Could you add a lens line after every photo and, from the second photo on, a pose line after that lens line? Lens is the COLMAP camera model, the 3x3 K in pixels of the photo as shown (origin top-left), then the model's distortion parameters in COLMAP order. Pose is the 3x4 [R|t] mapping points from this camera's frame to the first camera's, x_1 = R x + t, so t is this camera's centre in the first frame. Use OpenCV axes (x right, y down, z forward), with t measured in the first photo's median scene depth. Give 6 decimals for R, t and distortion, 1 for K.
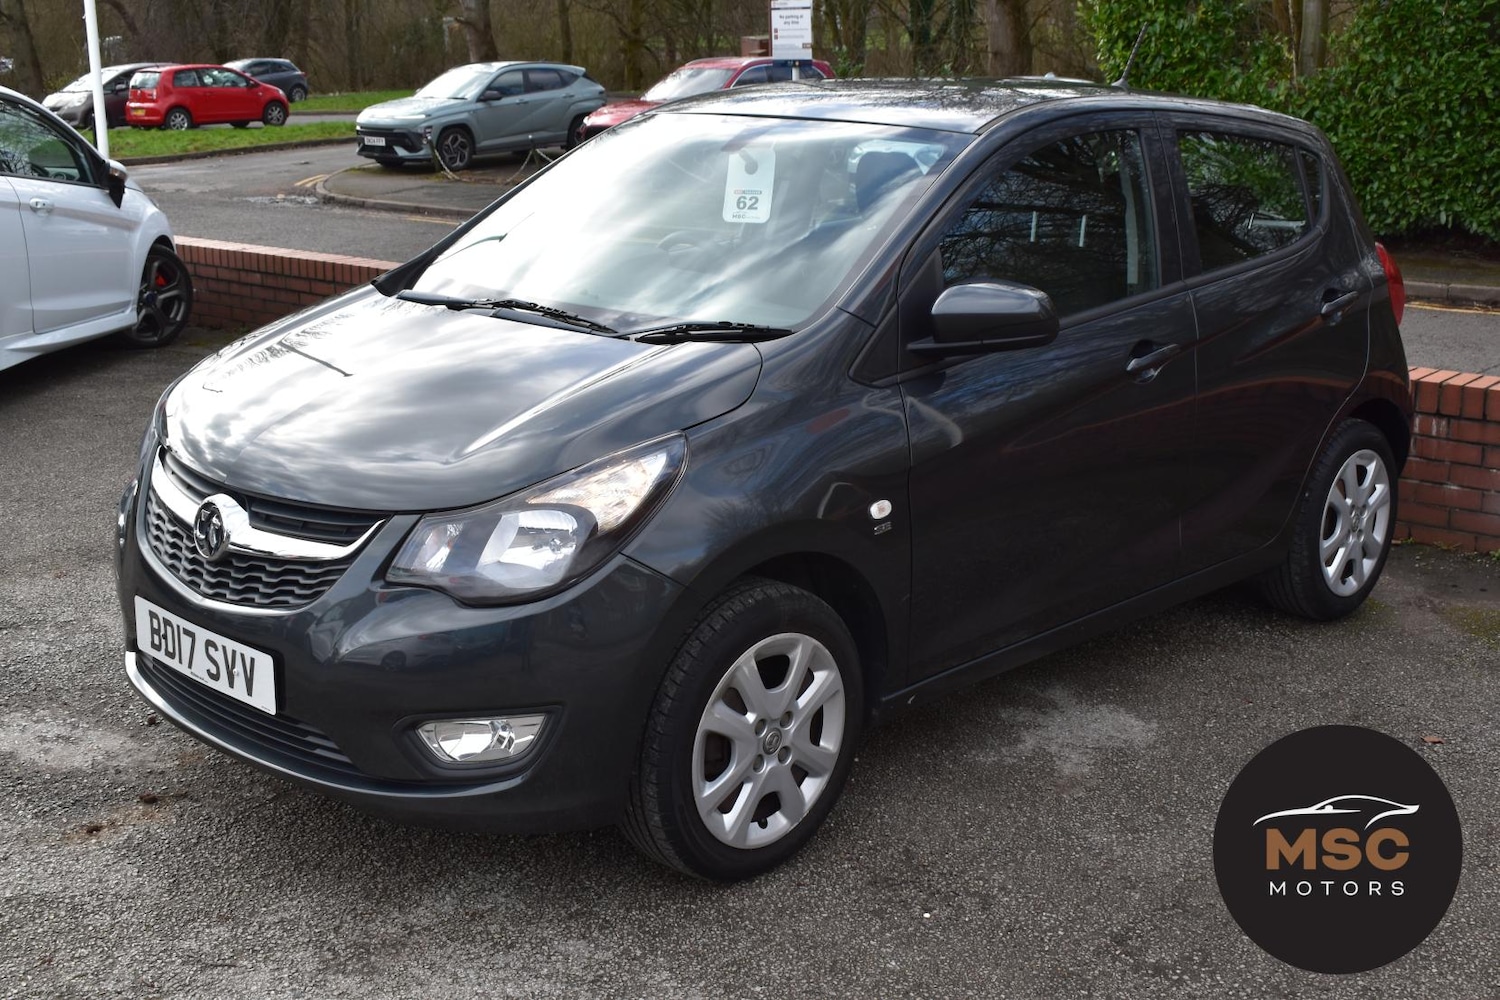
lens RADIAL K [[1798.0, 0, 753.8], [0, 1798.0, 505.8], [0, 0, 1]] dist [-0.055653, 0.000000]
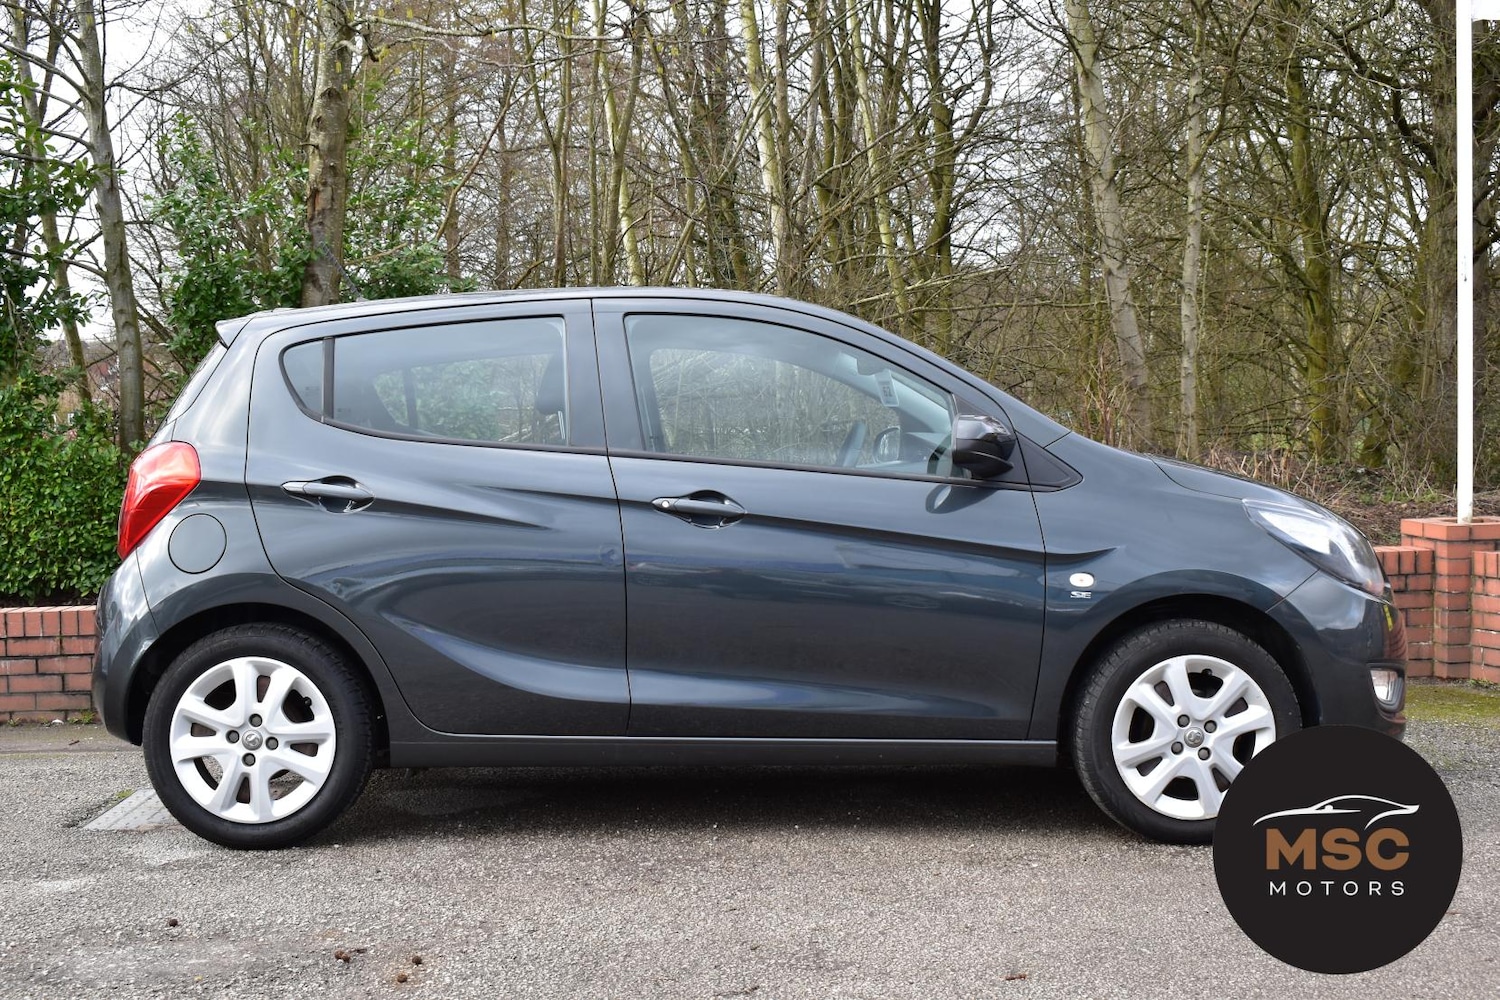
lens RADIAL K [[1798.0, 0, 747.2], [0, 1798.0, 488.3], [0, 0, 1]] dist [-0.055653, 0.000000]
pose [[0.700545, -0.032245, 0.712879, -0.199507], [0.202938, 0.966734, -0.155700, 0.025355], [-0.684144, 0.253745, 0.683784, 0.039606]]
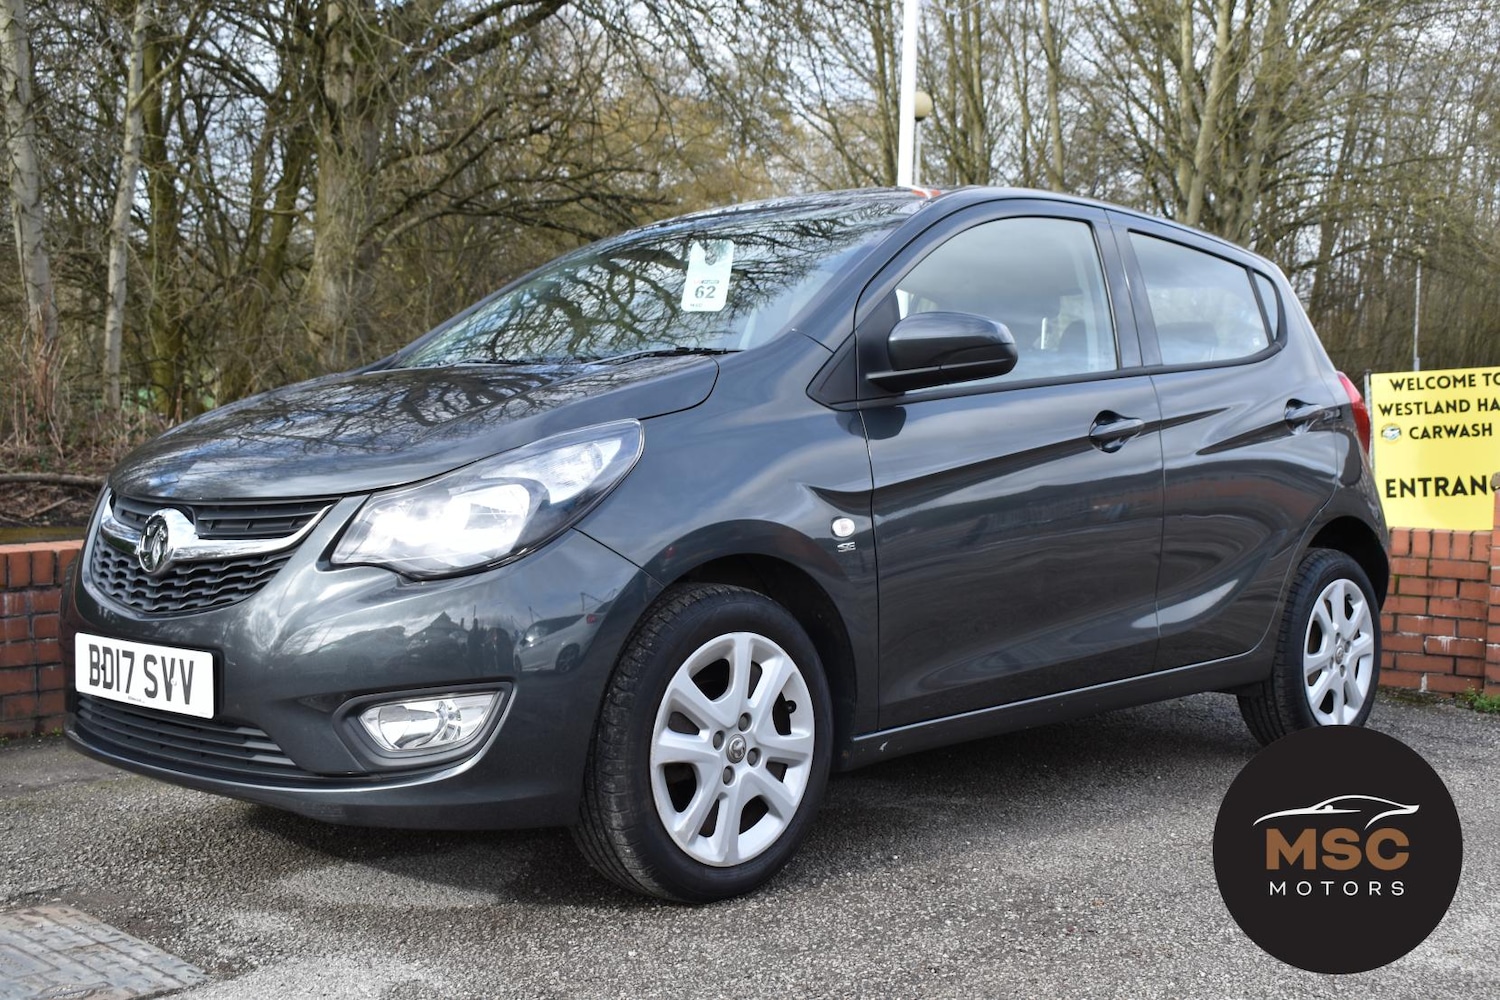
lens RADIAL K [[1798.0, 0, 740.3], [0, 1798.0, 508.1], [0, 0, 1]] dist [-0.055653, 0.000000]
pose [[0.055813, -0.054222, 0.996968, -0.212935], [0.248837, 0.967772, 0.038703, -0.022585], [-0.966936, 0.245922, 0.067506, 0.251744]]
